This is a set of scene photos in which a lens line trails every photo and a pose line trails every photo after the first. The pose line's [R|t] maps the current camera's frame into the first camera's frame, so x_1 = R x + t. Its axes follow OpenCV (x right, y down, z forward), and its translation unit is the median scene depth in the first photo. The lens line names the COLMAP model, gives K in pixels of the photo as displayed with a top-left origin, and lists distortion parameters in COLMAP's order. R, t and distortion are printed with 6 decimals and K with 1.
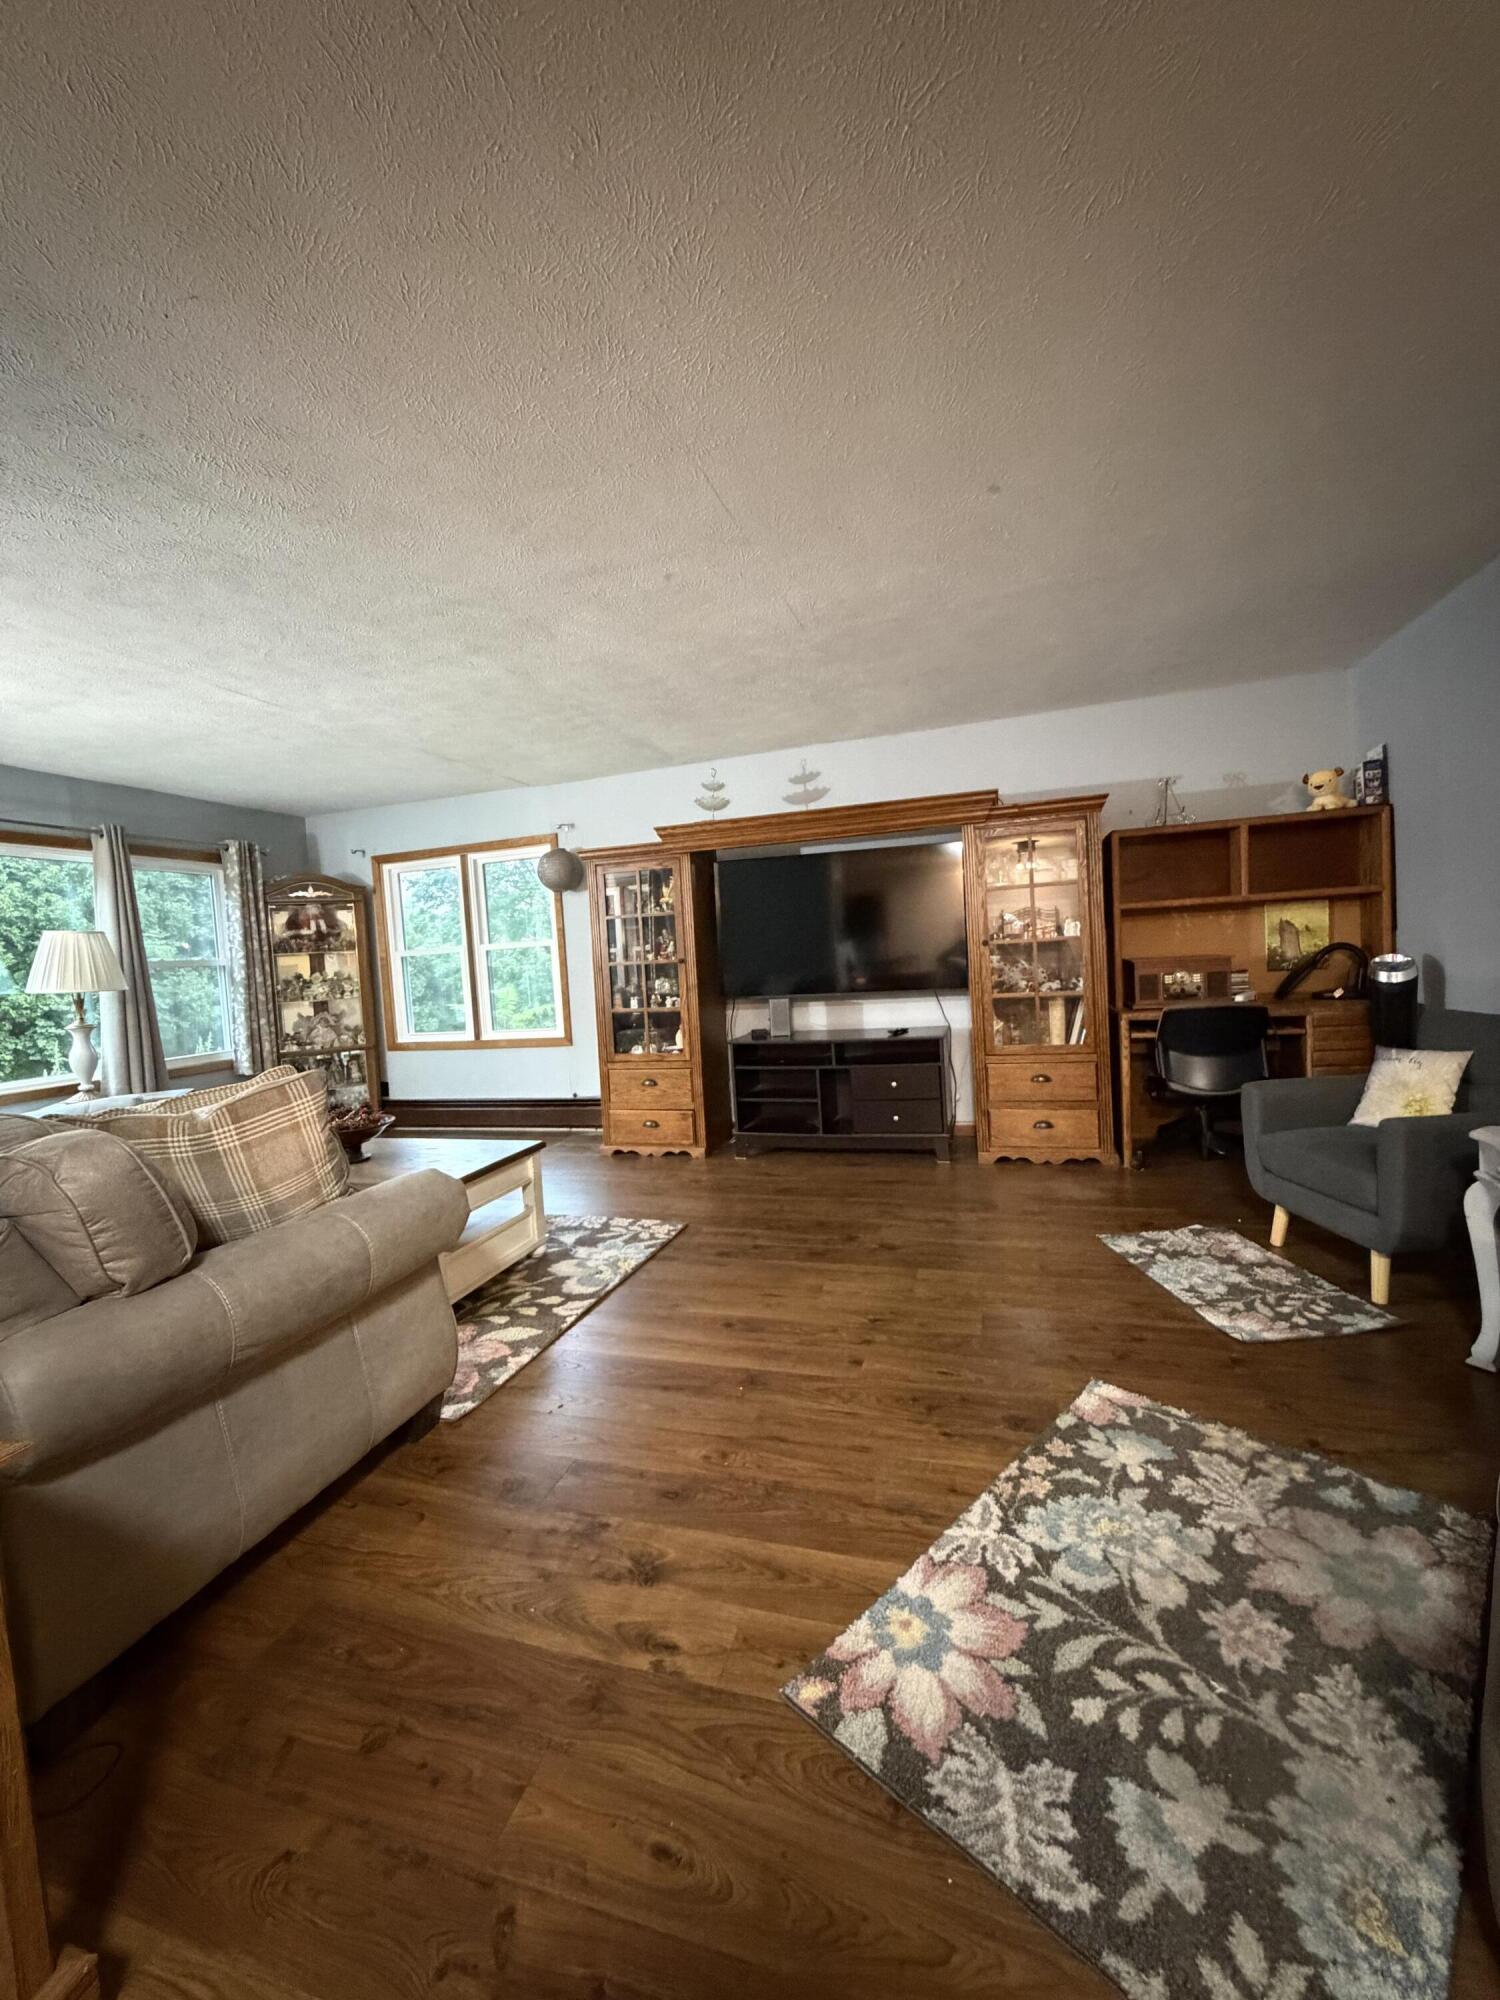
lens RADIAL K [[797.2, 0, 741.6], [0, 797.2, 991.2], [0, 0, 1]] dist [-0.000320, 0.000912]
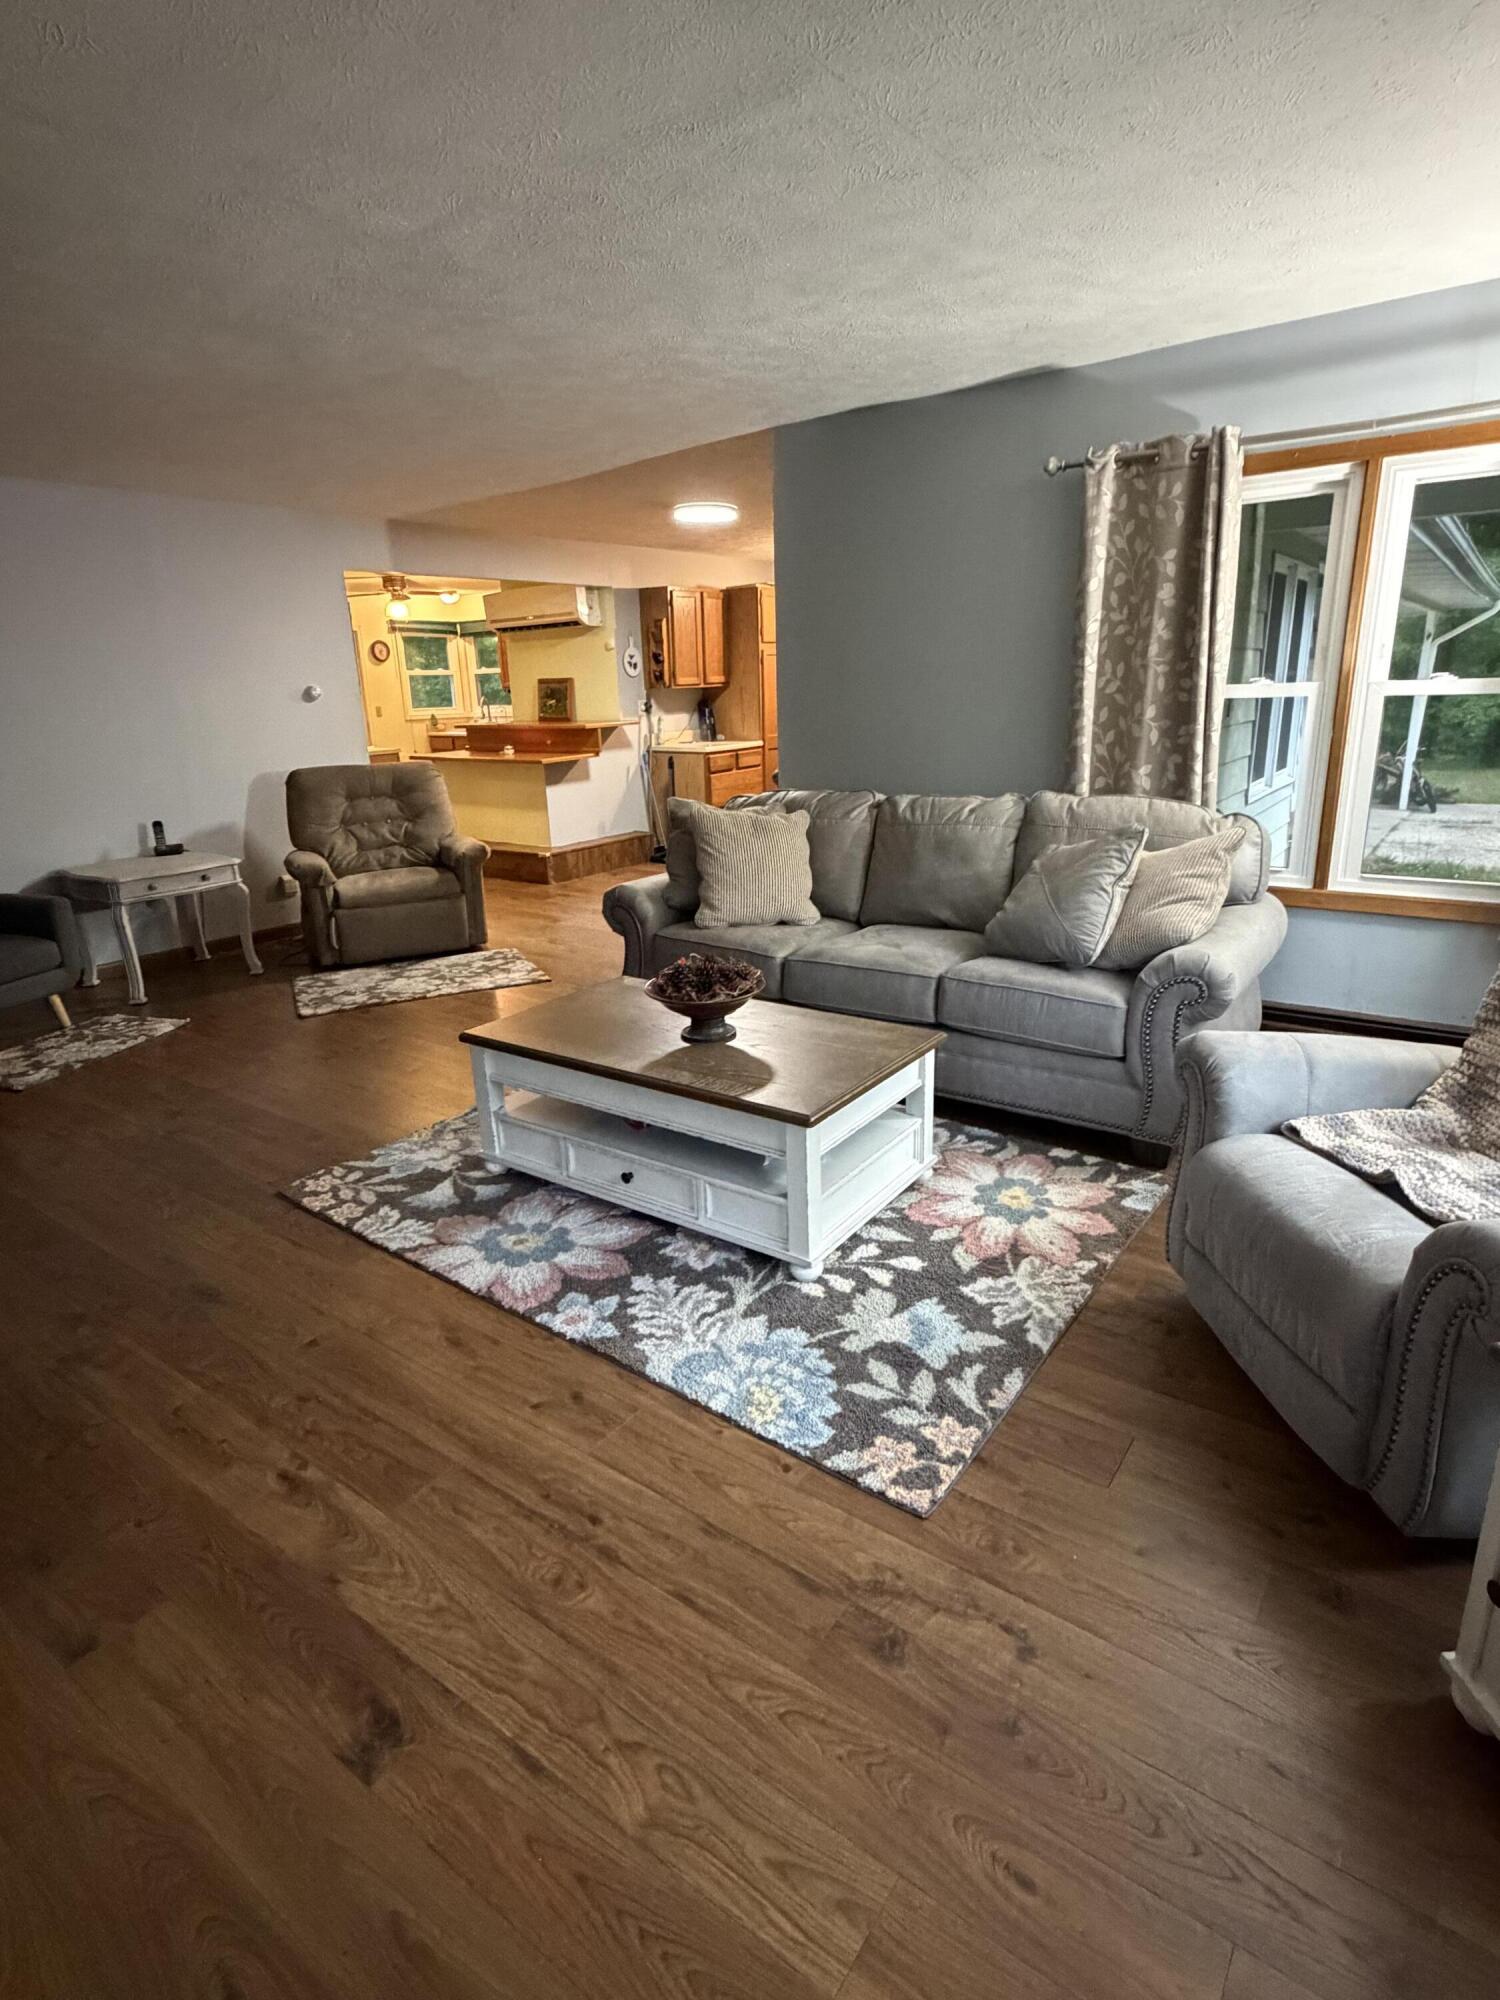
lens RADIAL K [[1021.9, 0, 747.0], [0, 1021.9, 994.0], [0, 0, 1]] dist [0.003444, 0.000407]
pose [[-0.945063, -0.002800, 0.326877, -0.549368], [0.107251, 0.941954, 0.318150, -0.077058], [-0.308794, 0.335730, -0.889906, 1.196492]]
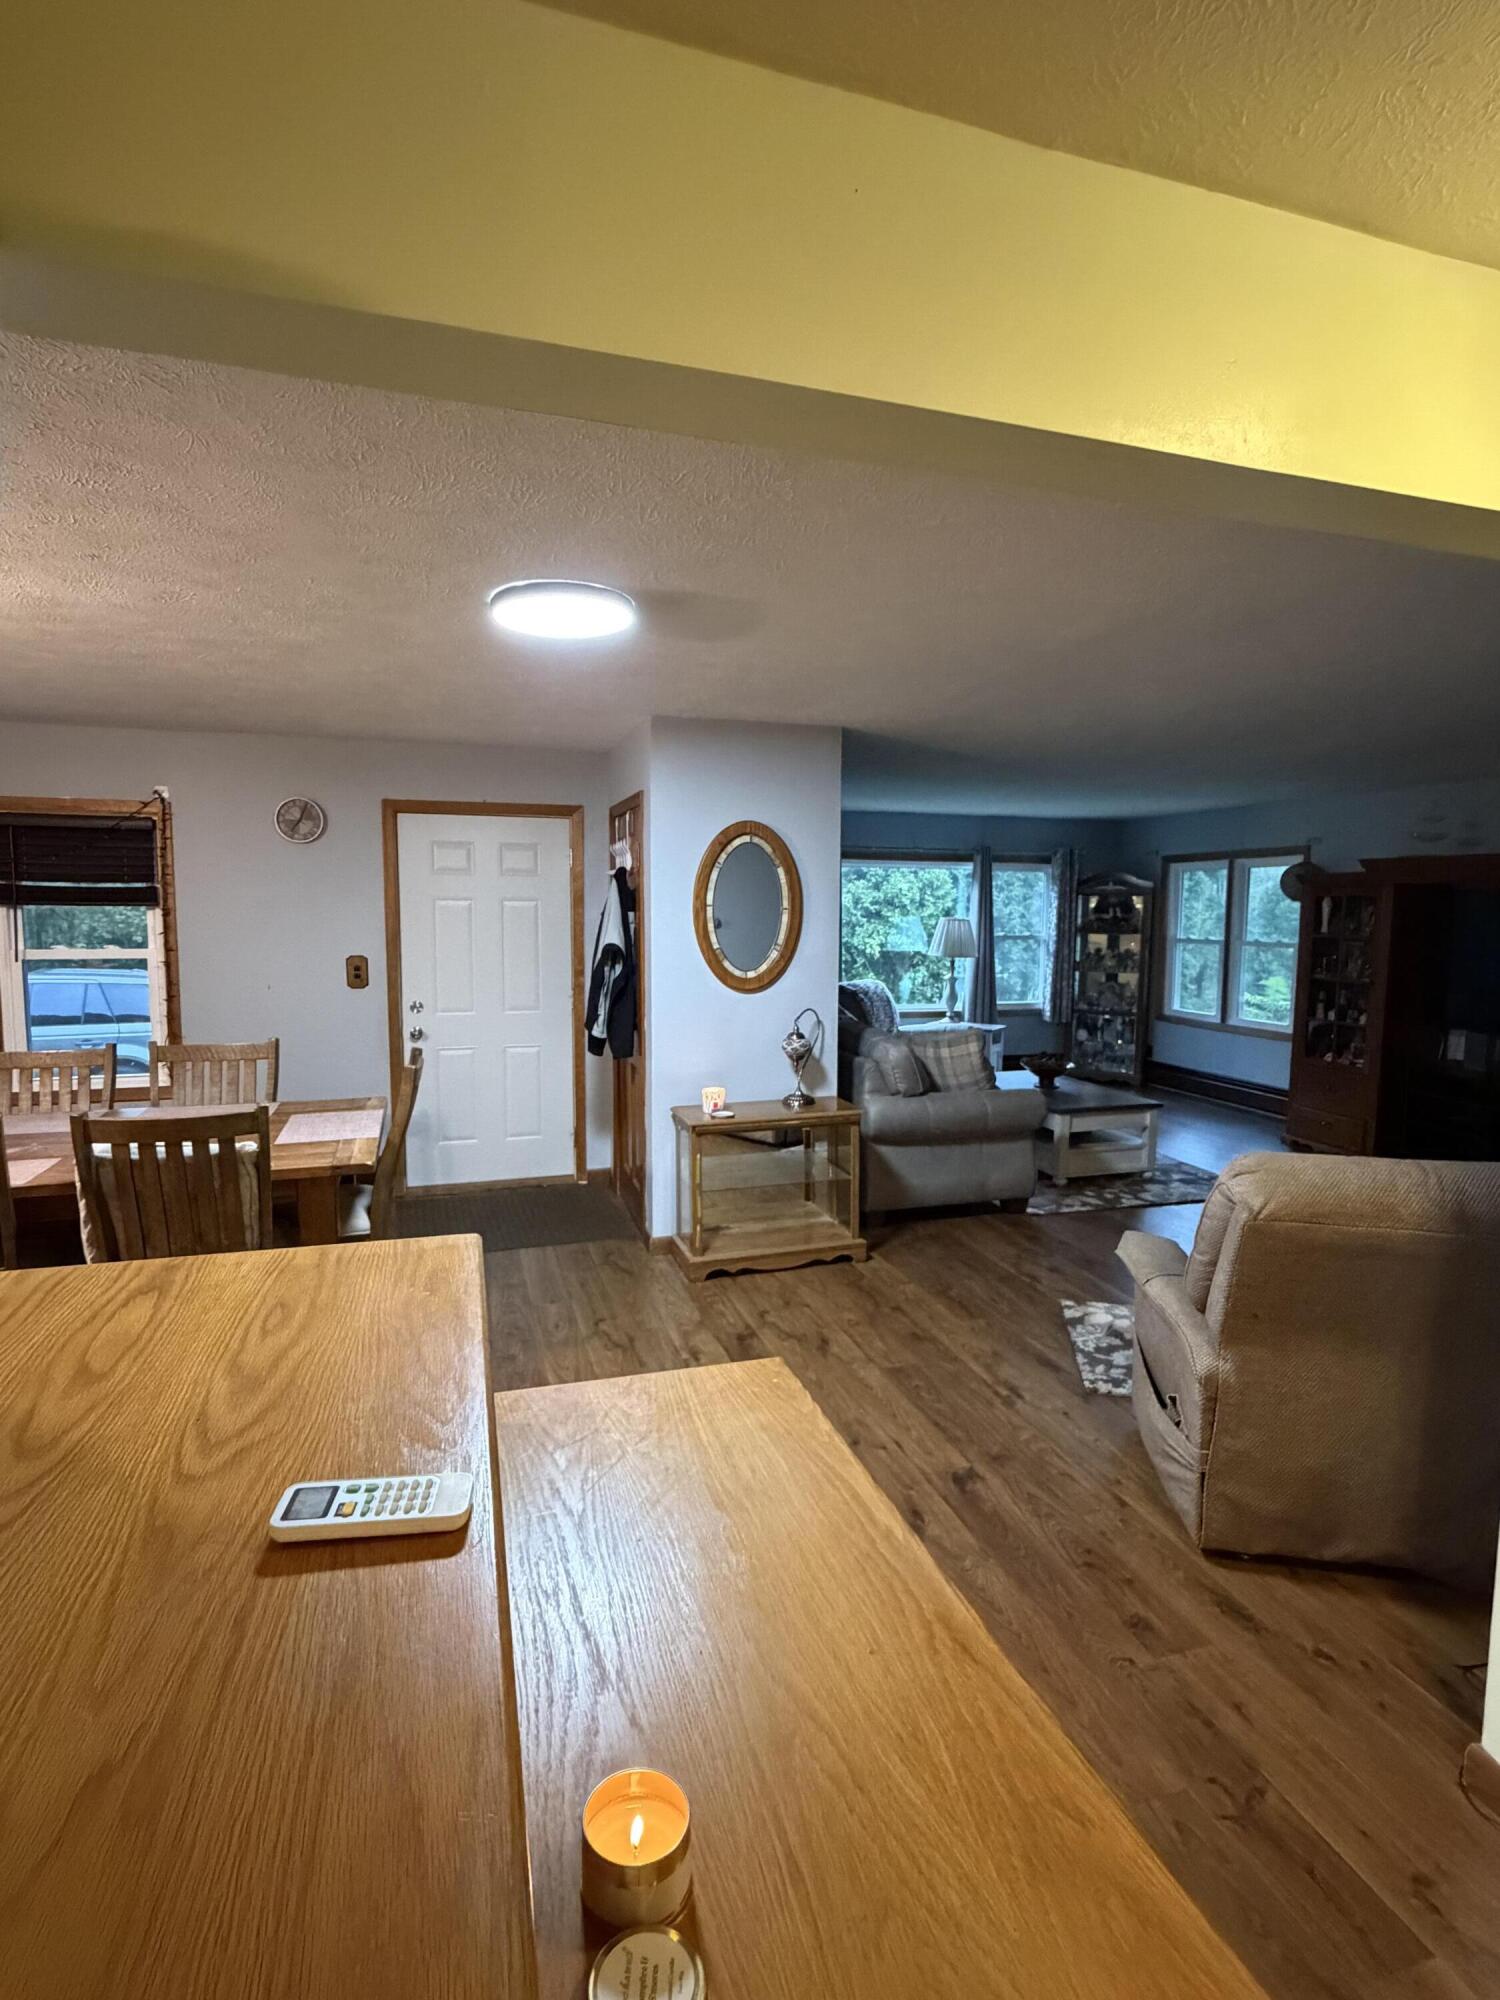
lens RADIAL K [[1000.6, 0, 752.6], [0, 1000.6, 1001.8], [0, 0, 1]] dist [-0.004511, -0.000296]
pose [[0.573387, 0.145049, -0.806342, 0.530173], [-0.081485, 0.989420, 0.120038, -0.105753], [0.815222, -0.003123, 0.579140, -0.459355]]
